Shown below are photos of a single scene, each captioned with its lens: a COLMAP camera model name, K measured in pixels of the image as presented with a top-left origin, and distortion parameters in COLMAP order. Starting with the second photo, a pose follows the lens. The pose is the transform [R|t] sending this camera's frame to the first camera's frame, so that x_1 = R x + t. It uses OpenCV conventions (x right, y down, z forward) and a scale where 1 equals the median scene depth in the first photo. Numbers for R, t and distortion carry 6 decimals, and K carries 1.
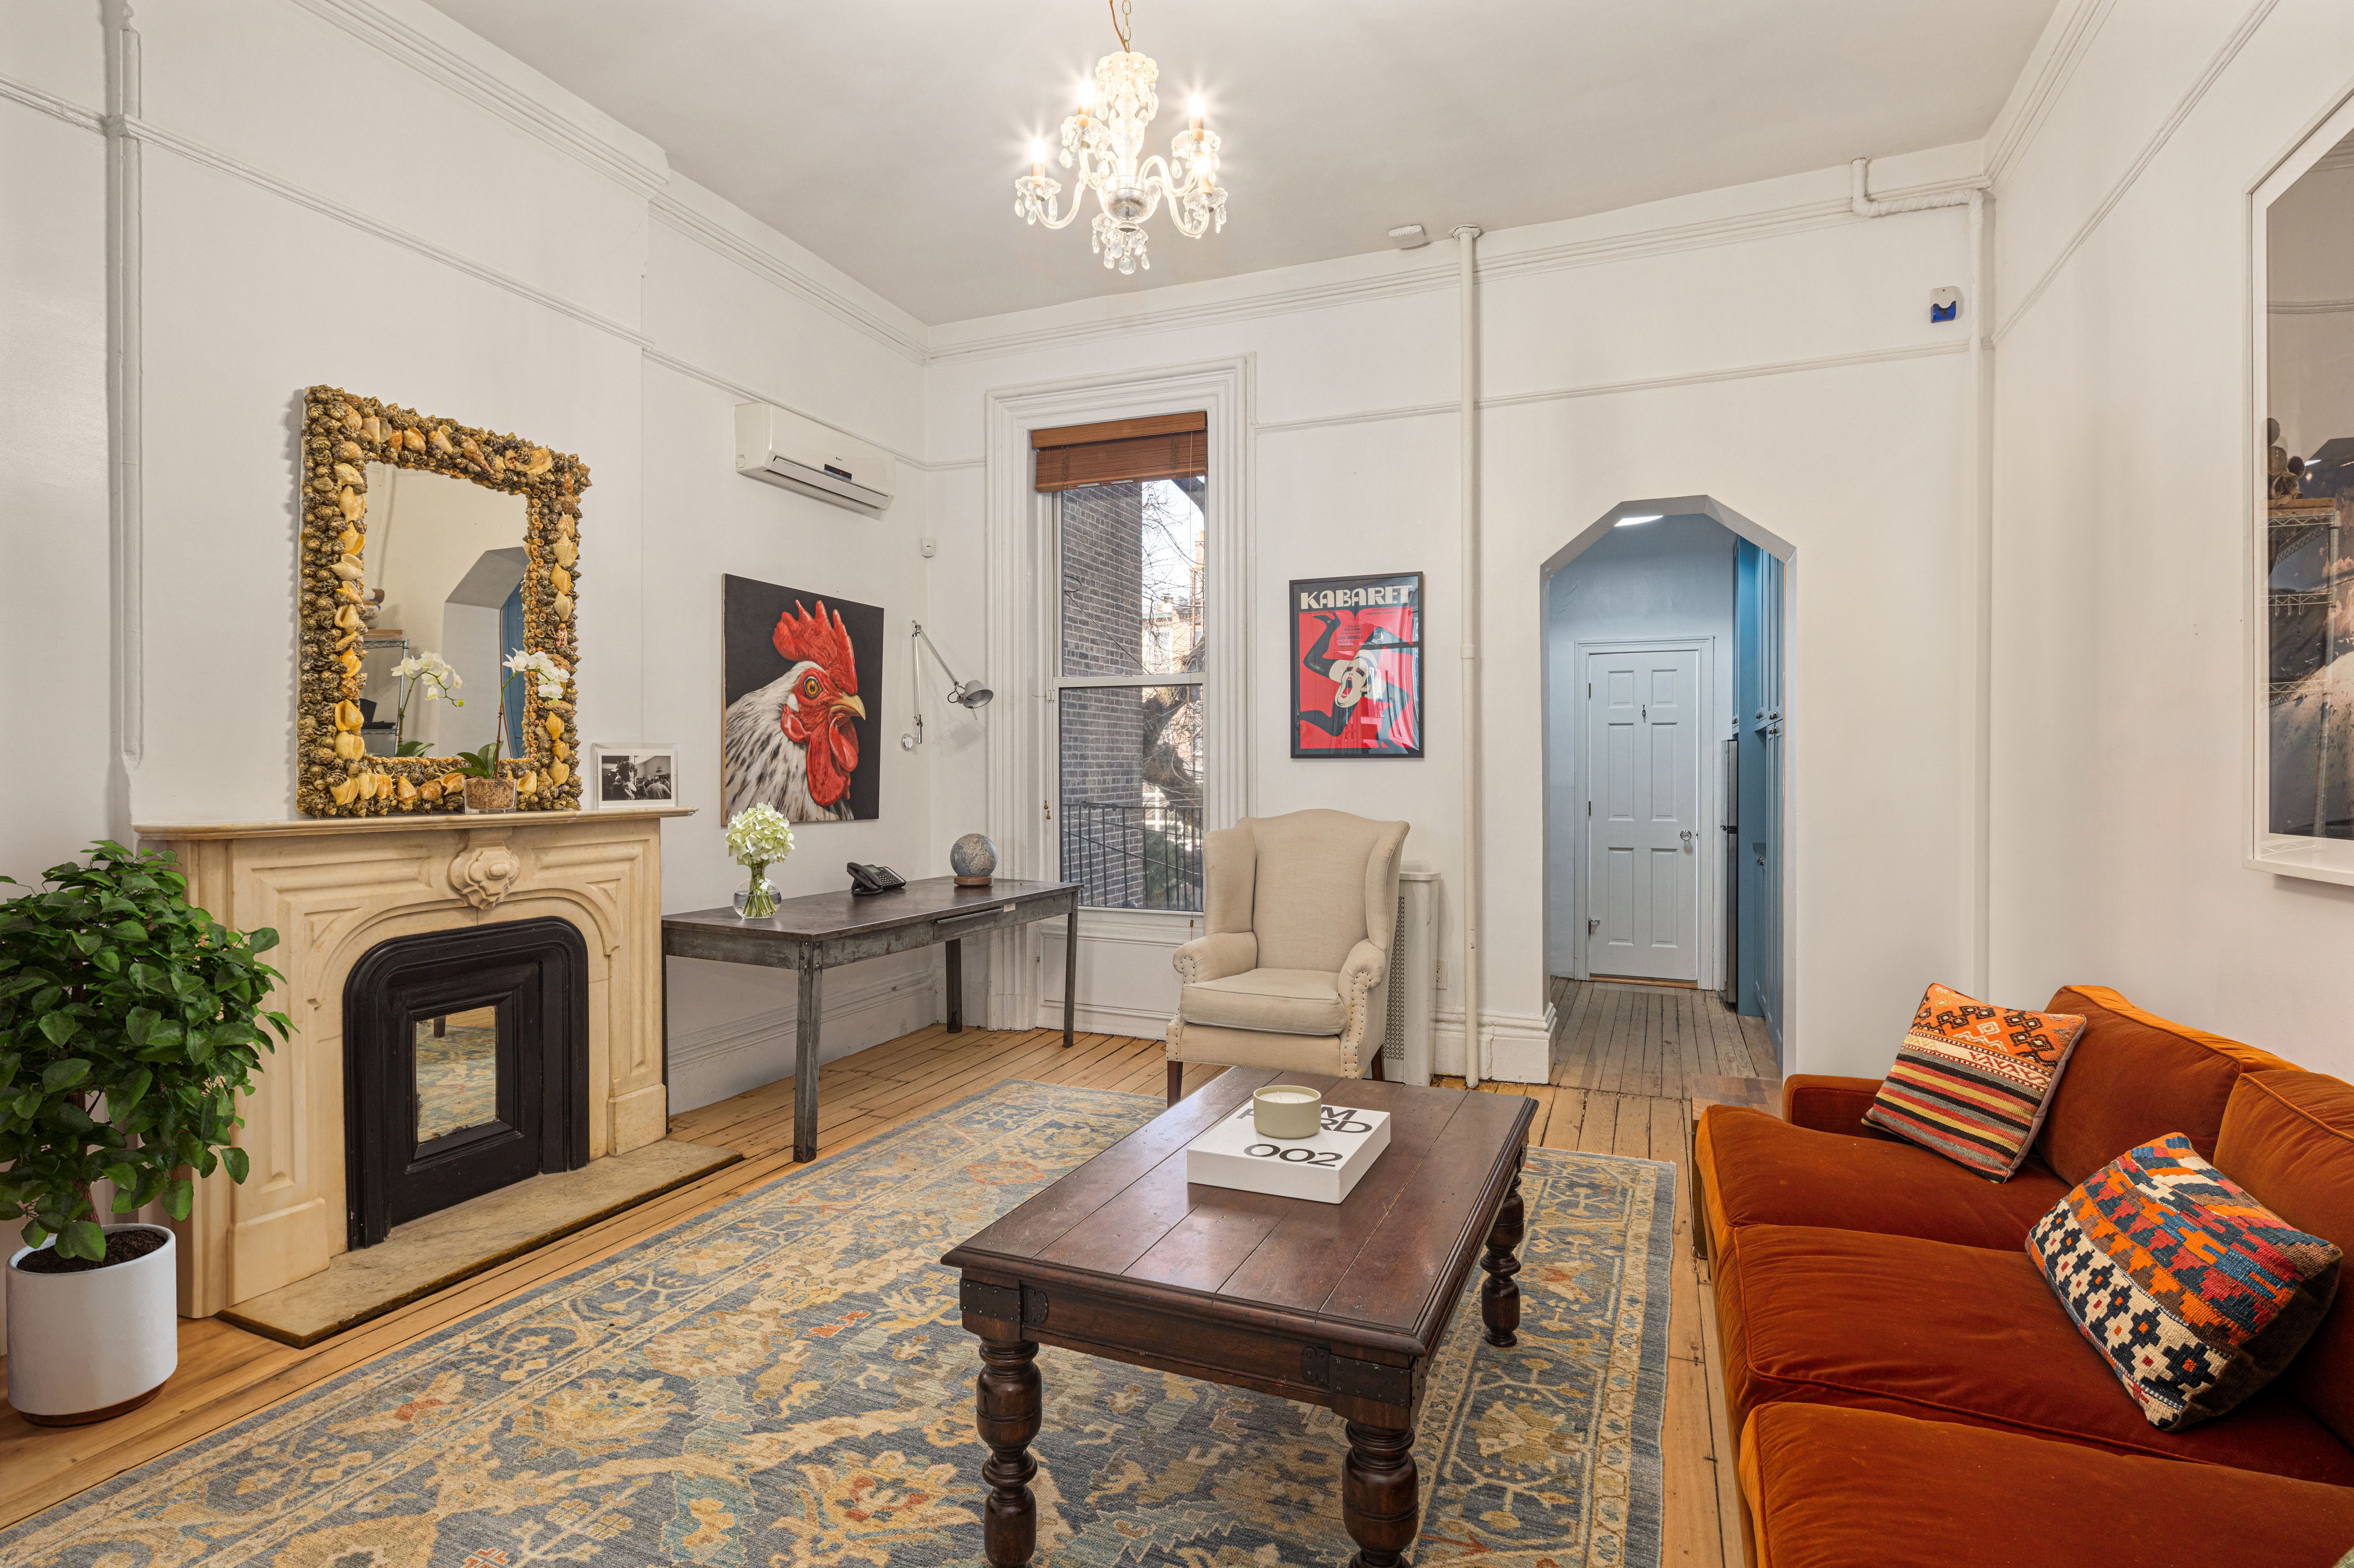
lens RADIAL K [[1167.3, 0, 1173.0], [0, 1167.3, 770.2], [0, 0, 1]] dist [-0.002450, -0.000172]
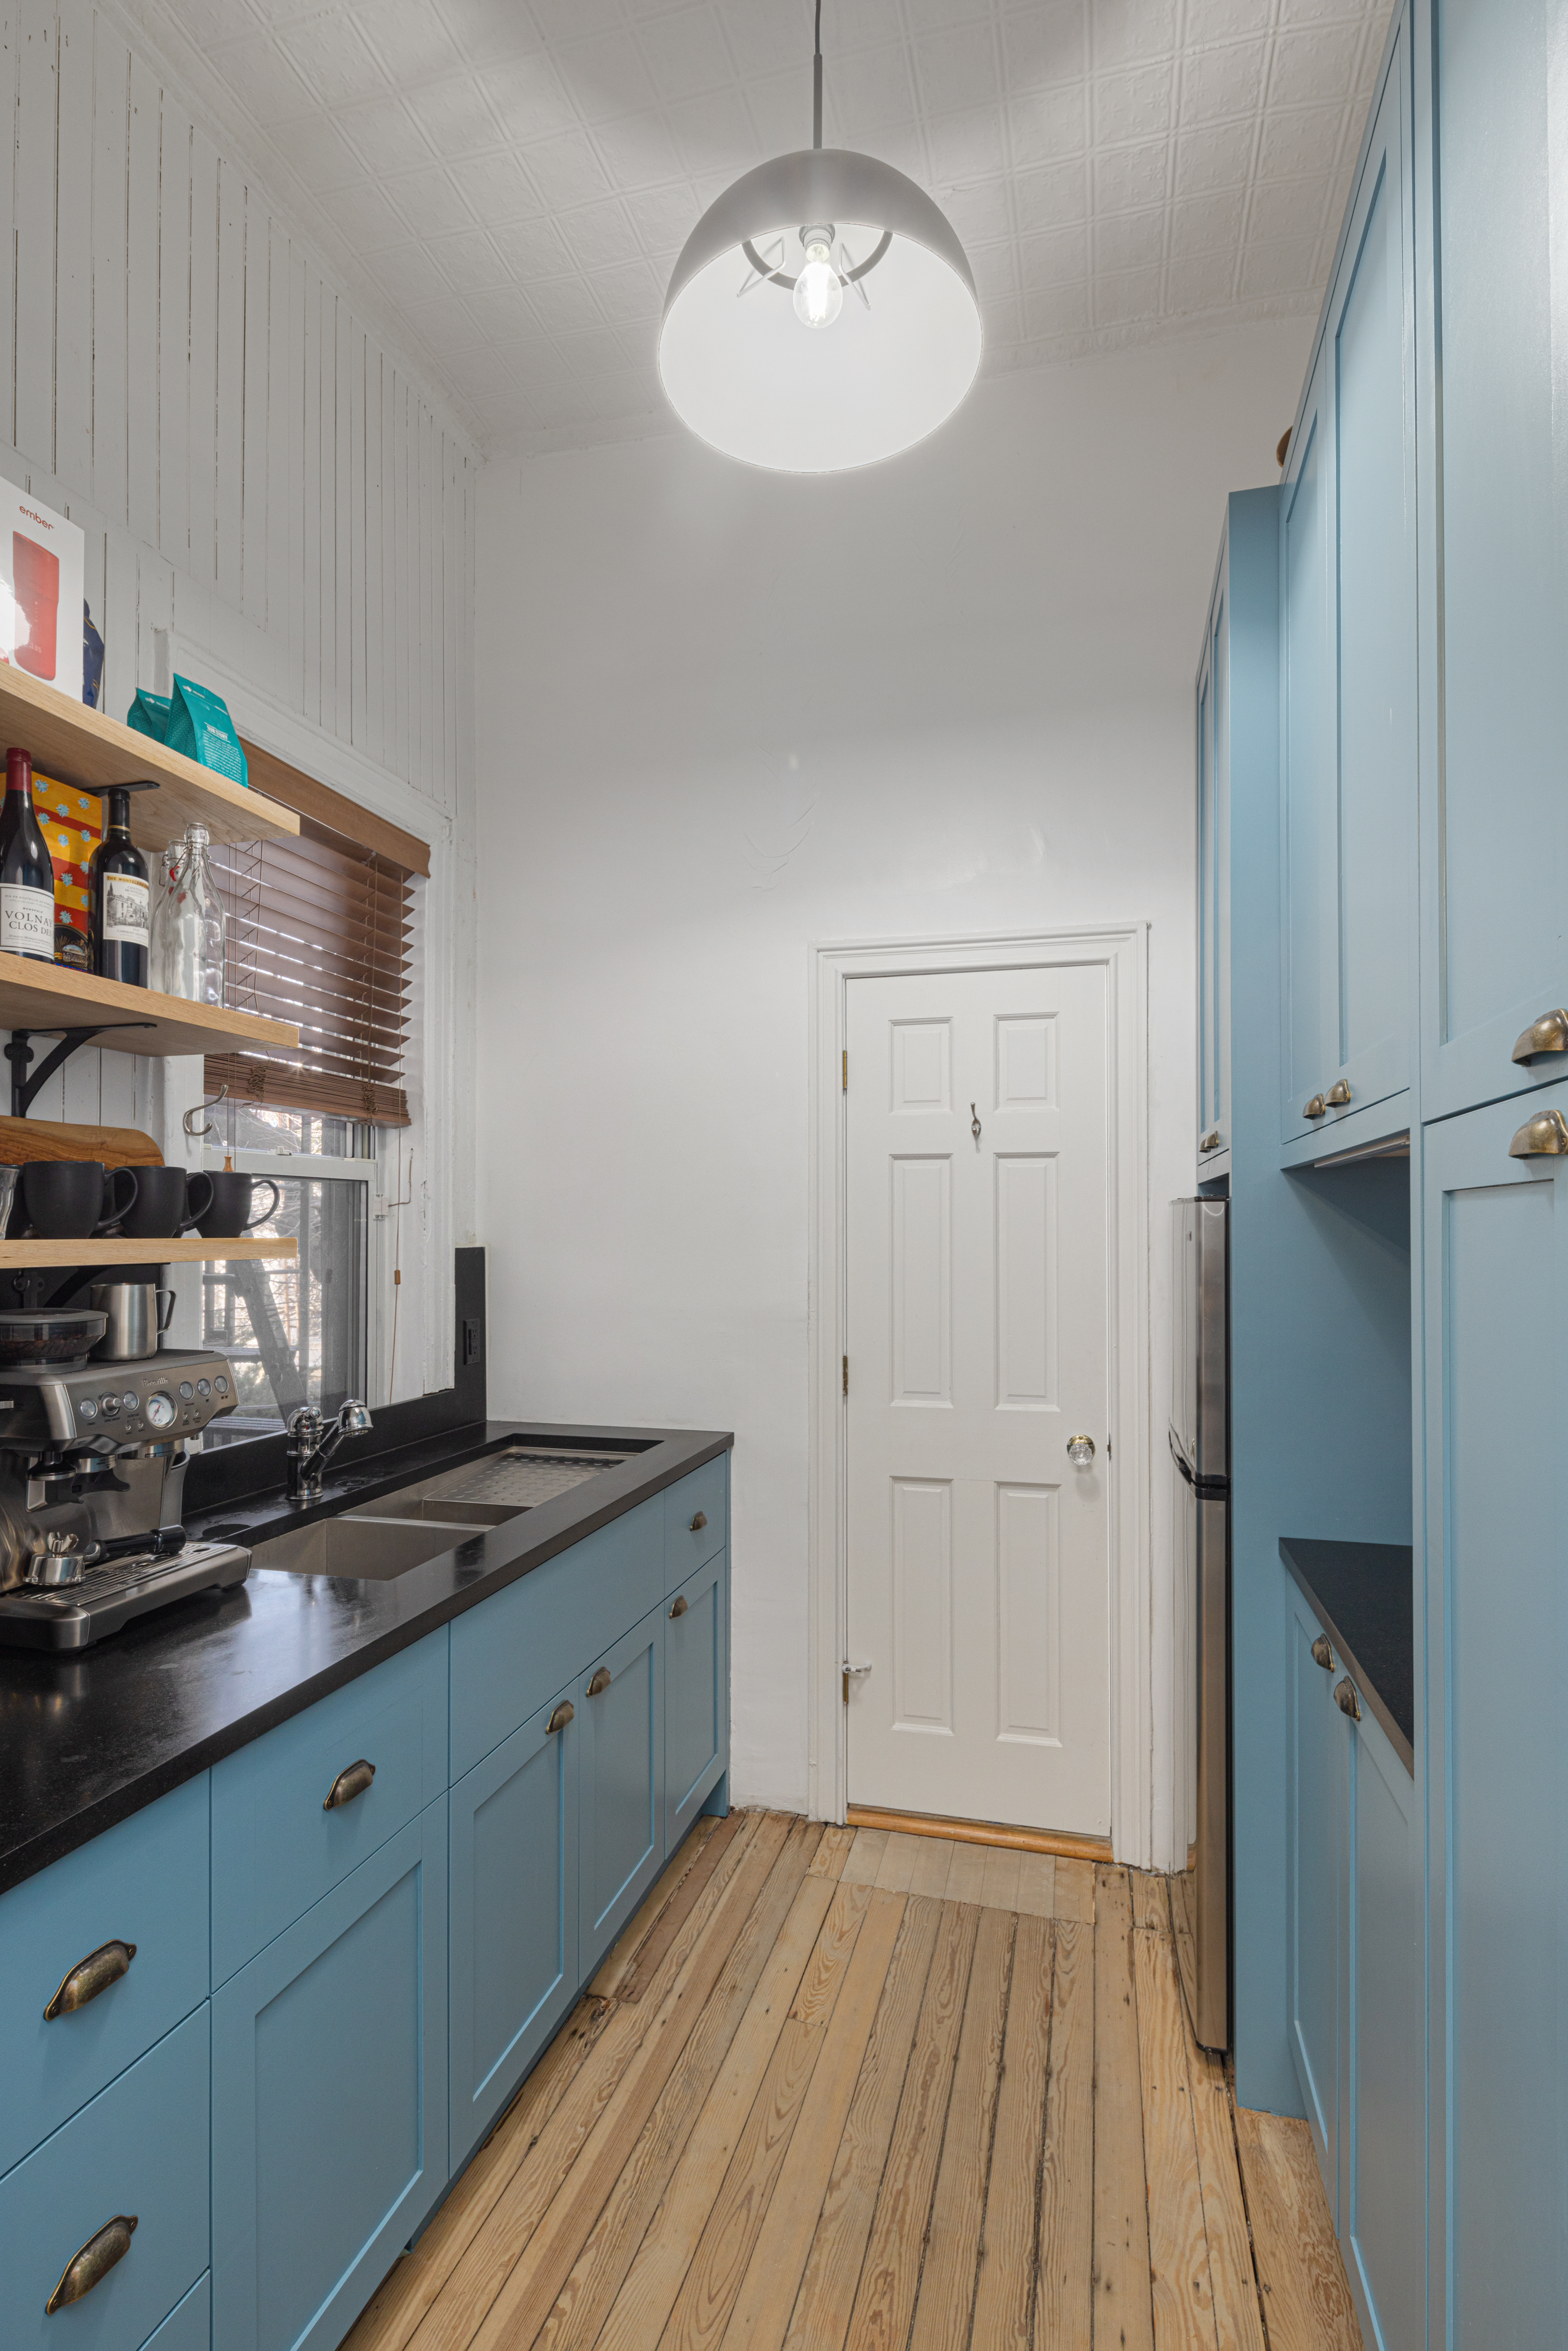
lens RADIAL K [[1165.8, 0, 785.2], [0, 1165.8, 1196.9], [0, 0, 1]] dist [-0.002450, -0.000172]
pose [[0.990064, 0.001890, 0.140605, 0.275895], [0.000865, 0.999809, -0.019526, -0.017730], [-0.140616, 0.019453, 0.989873, 0.603639]]
